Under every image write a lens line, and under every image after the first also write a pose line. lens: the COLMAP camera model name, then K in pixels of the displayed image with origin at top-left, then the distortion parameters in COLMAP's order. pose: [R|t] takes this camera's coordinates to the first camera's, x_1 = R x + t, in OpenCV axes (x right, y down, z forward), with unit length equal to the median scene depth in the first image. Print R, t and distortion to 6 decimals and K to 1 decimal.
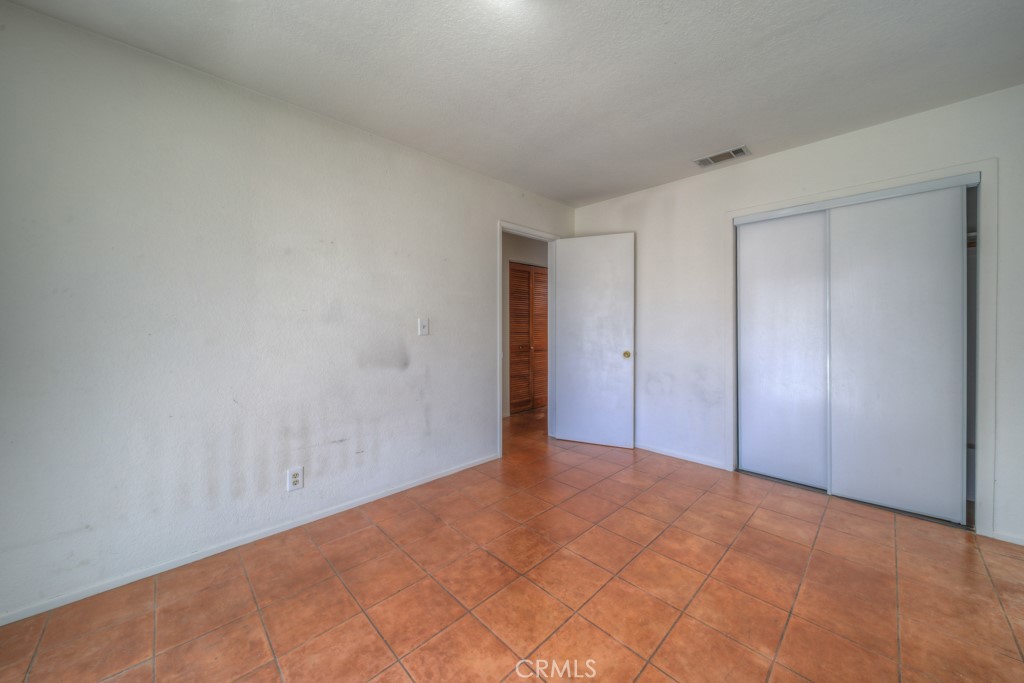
lens RADIAL K [[364.3, 0, 510.5], [0, 364.3, 333.1], [0, 0, 1]] dist [-0.000302, -0.000021]
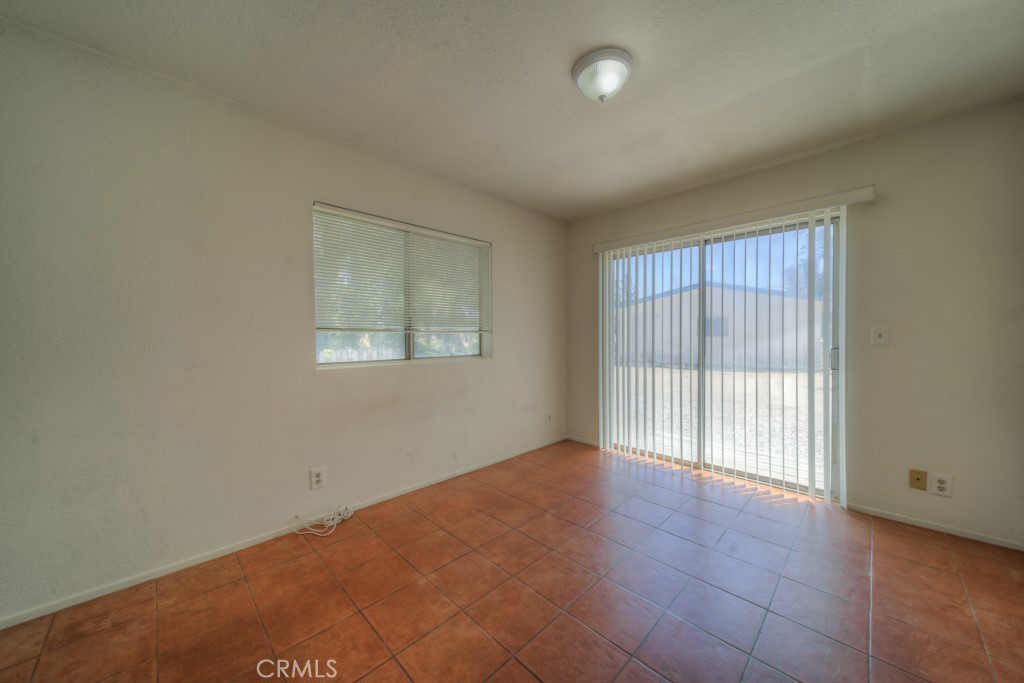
lens RADIAL K [[364.3, 0, 513.3], [0, 364.3, 337.5], [0, 0, 1]] dist [-0.000302, -0.000021]
pose [[-0.999739, 0.002125, -0.022734, 0.348649], [0.001716, 0.999837, 0.017971, -0.033934], [0.022768, 0.017927, -0.999580, 2.034720]]
